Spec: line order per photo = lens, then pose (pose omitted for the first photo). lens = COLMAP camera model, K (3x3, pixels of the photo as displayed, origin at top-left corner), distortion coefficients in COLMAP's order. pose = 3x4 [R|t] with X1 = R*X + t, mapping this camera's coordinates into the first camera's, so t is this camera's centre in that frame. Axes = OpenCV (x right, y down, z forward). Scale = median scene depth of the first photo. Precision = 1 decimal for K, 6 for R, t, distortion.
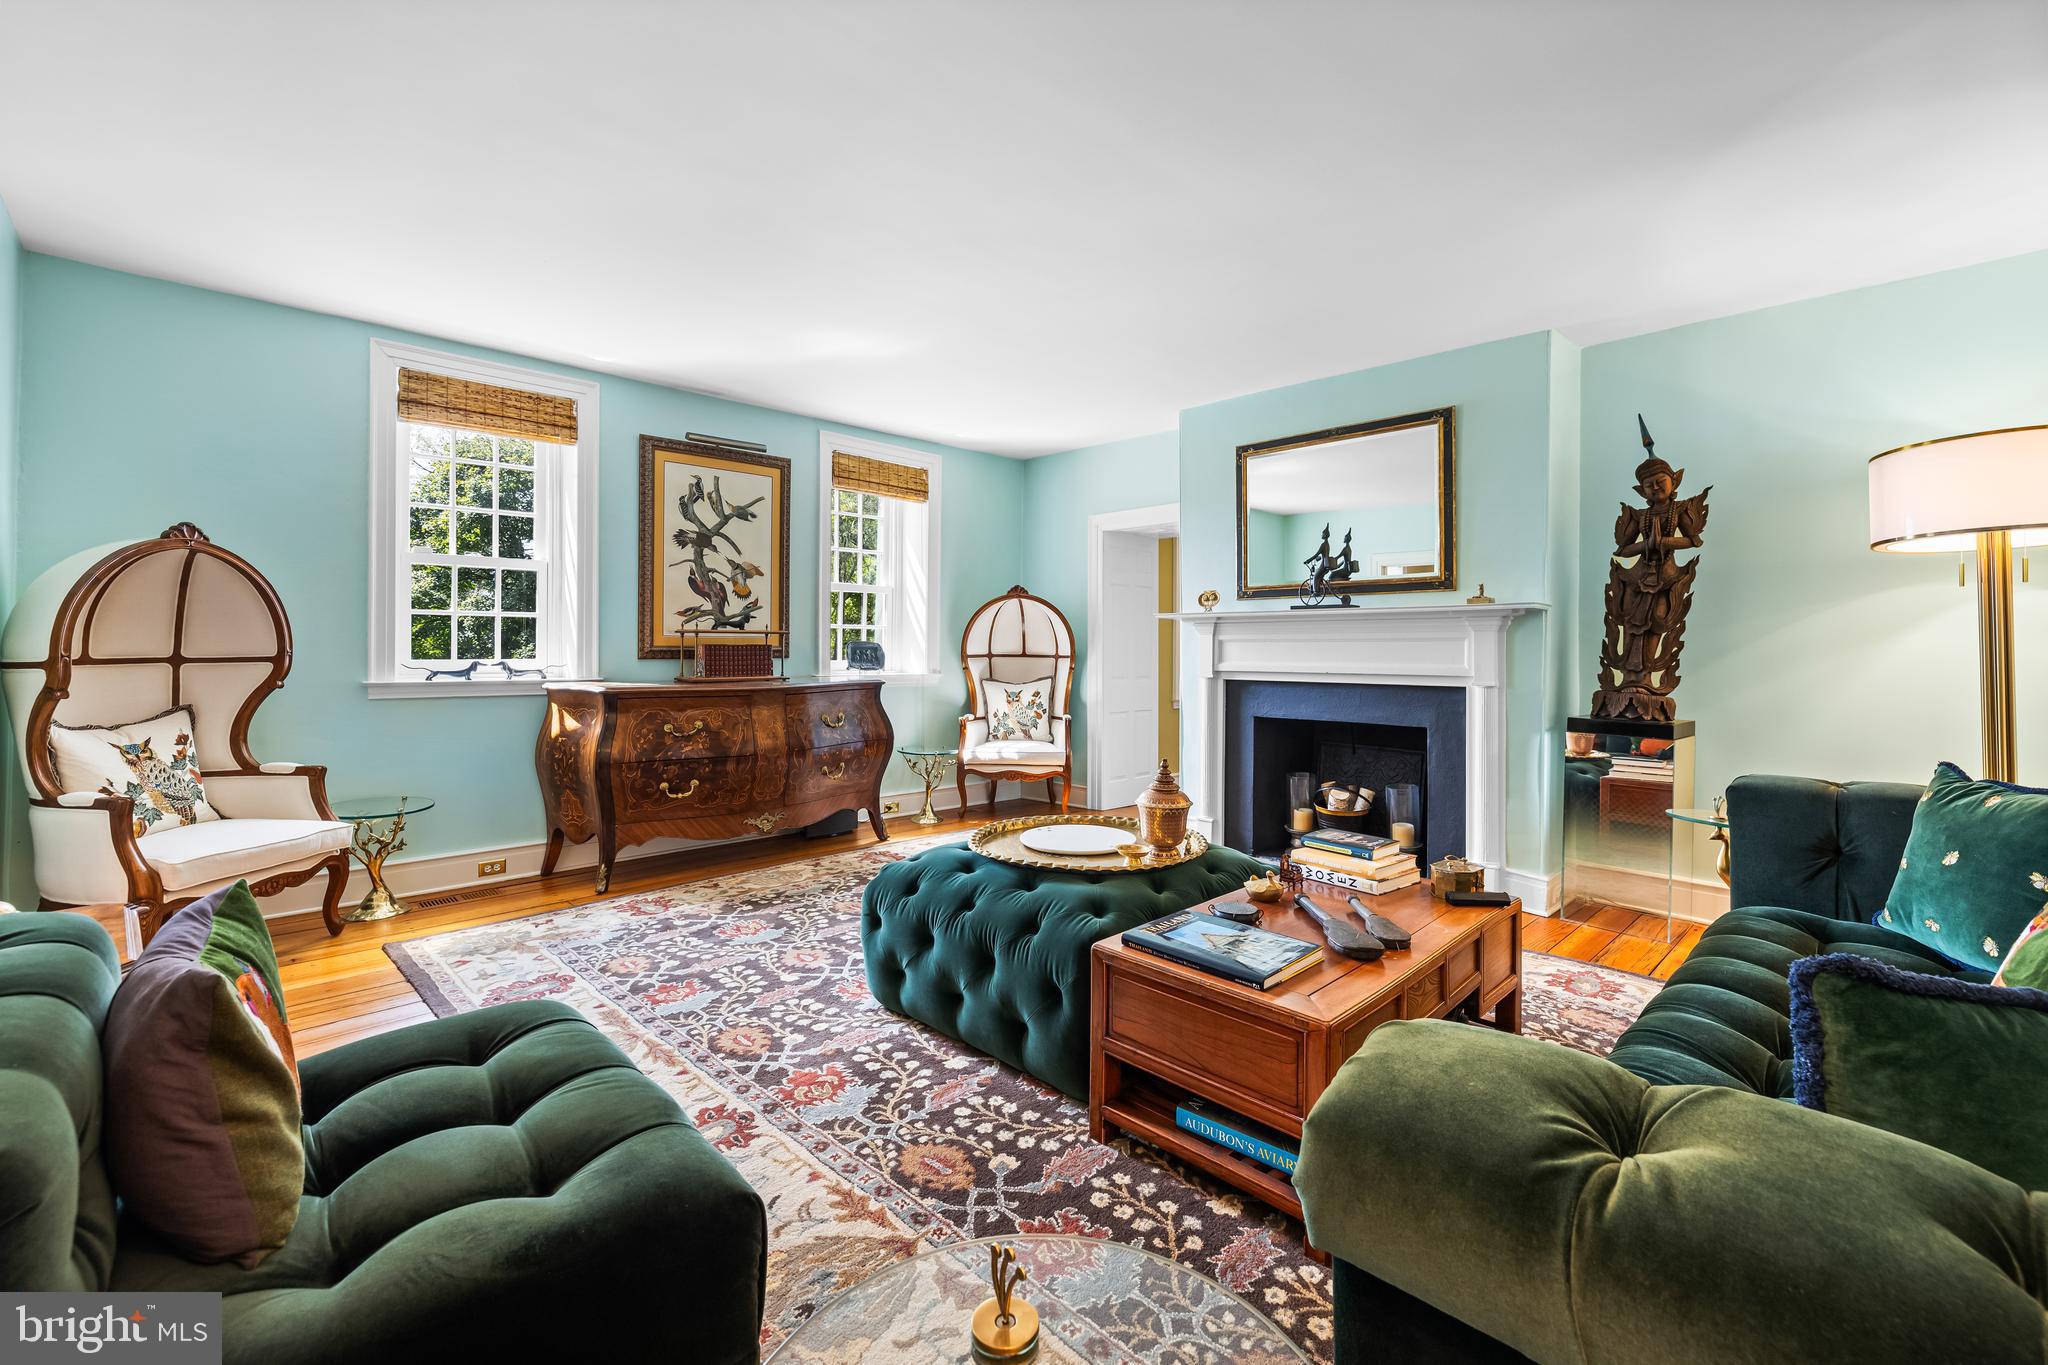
lens RADIAL K [[863.4, 0, 1030.9], [0, 863.4, 646.5], [0, 0, 1]] dist [-0.003535, -0.000866]
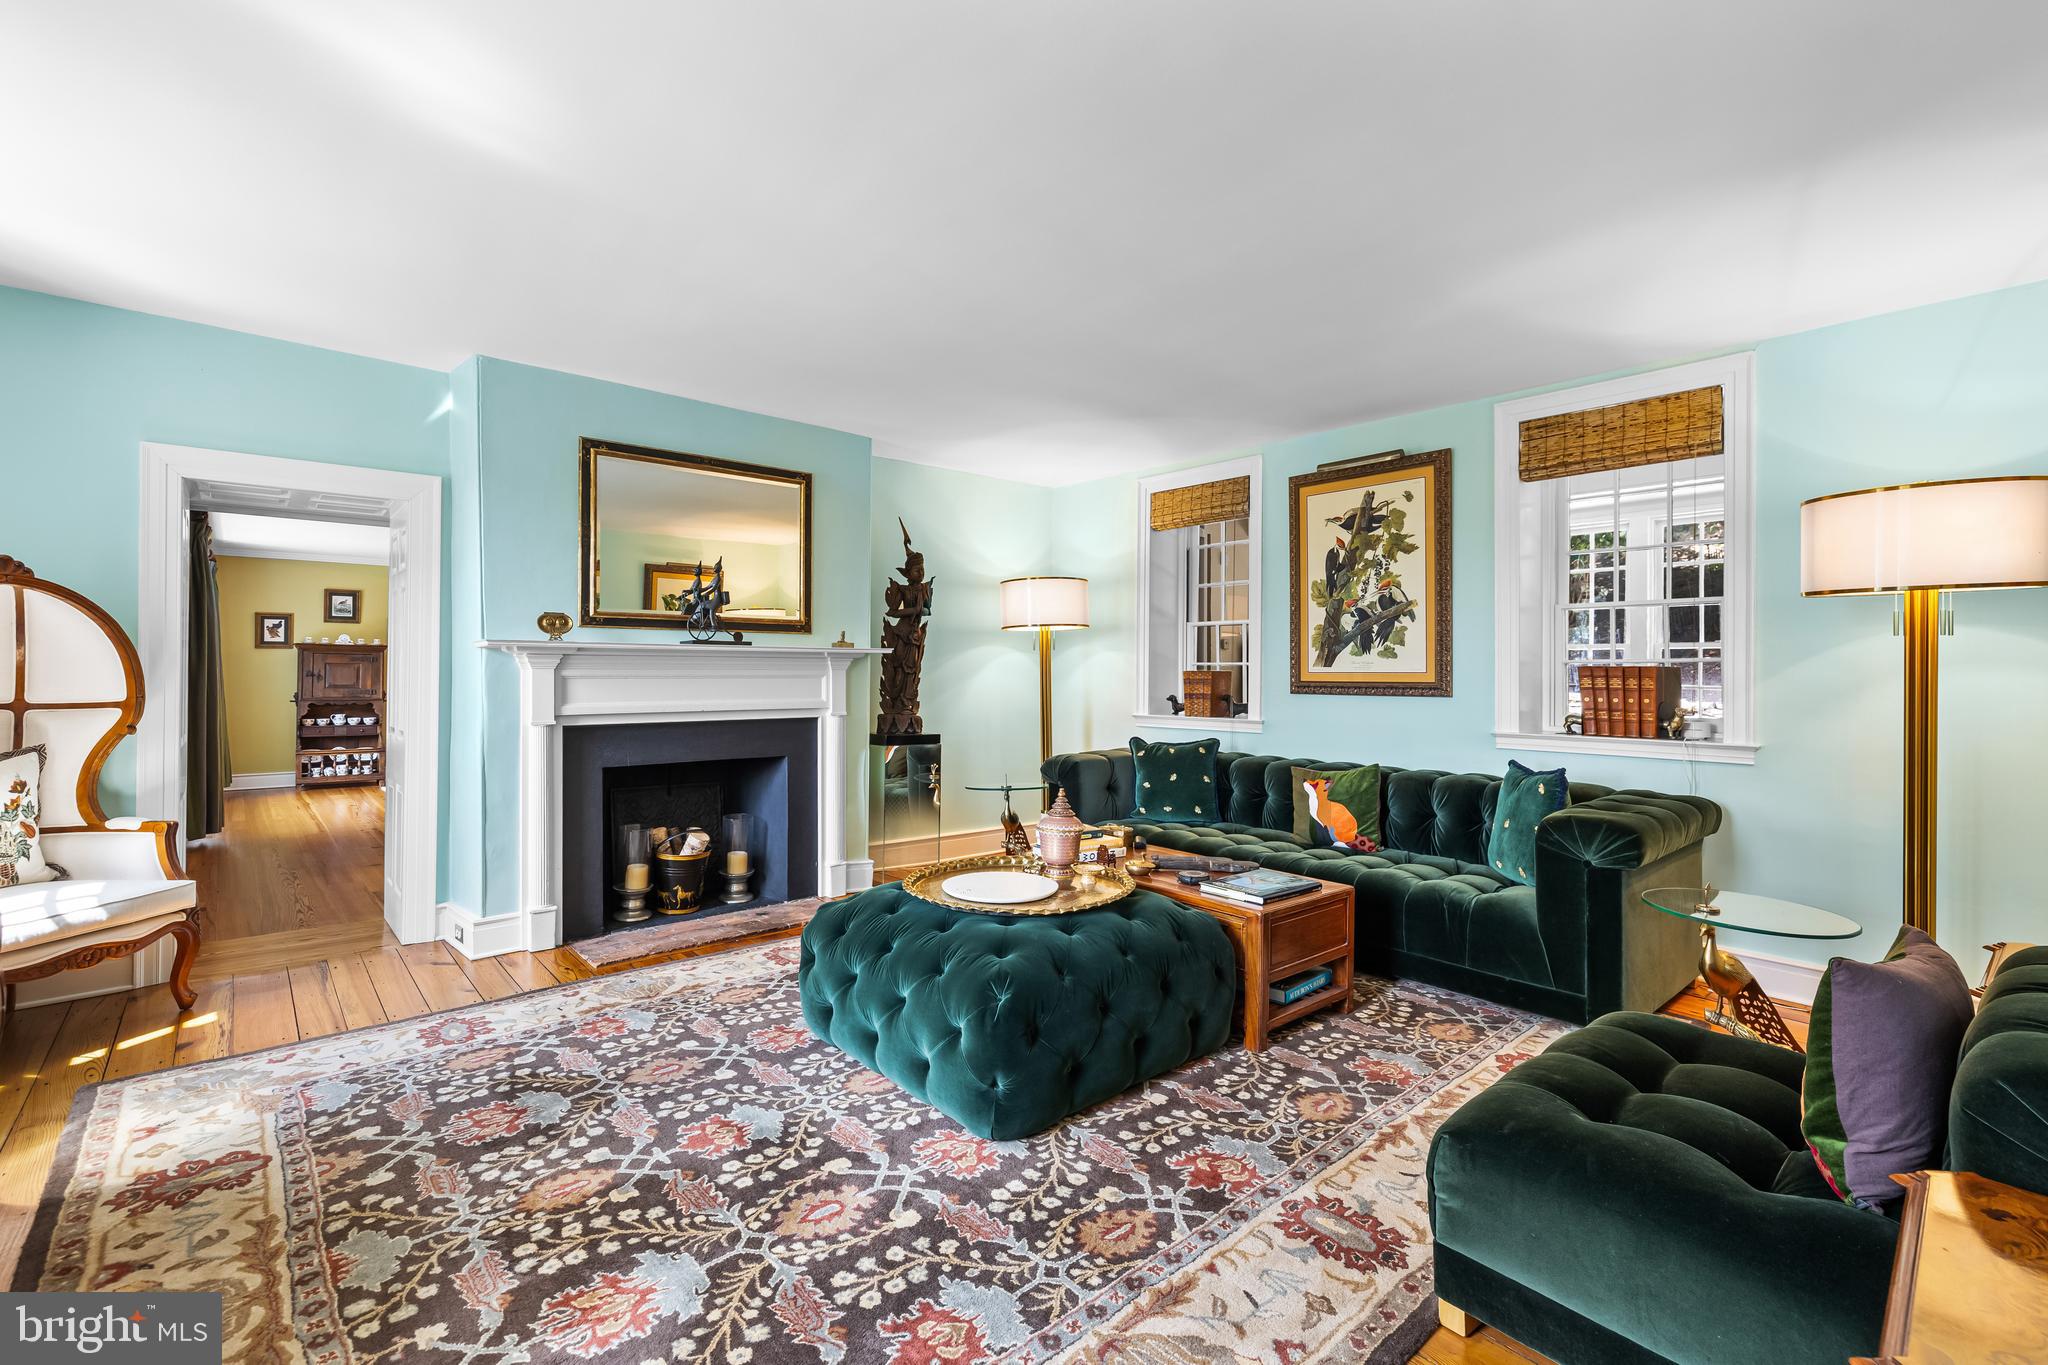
lens RADIAL K [[893.1, 0, 1024.3], [0, 893.1, 670.8], [0, 0, 1]] dist [0.002525, 0.000034]
pose [[0.078671, -0.002261, 0.996898, -1.031825], [-0.006588, 0.999974, 0.002788, -0.031993], [-0.996879, -0.006787, 0.078655, 0.946616]]
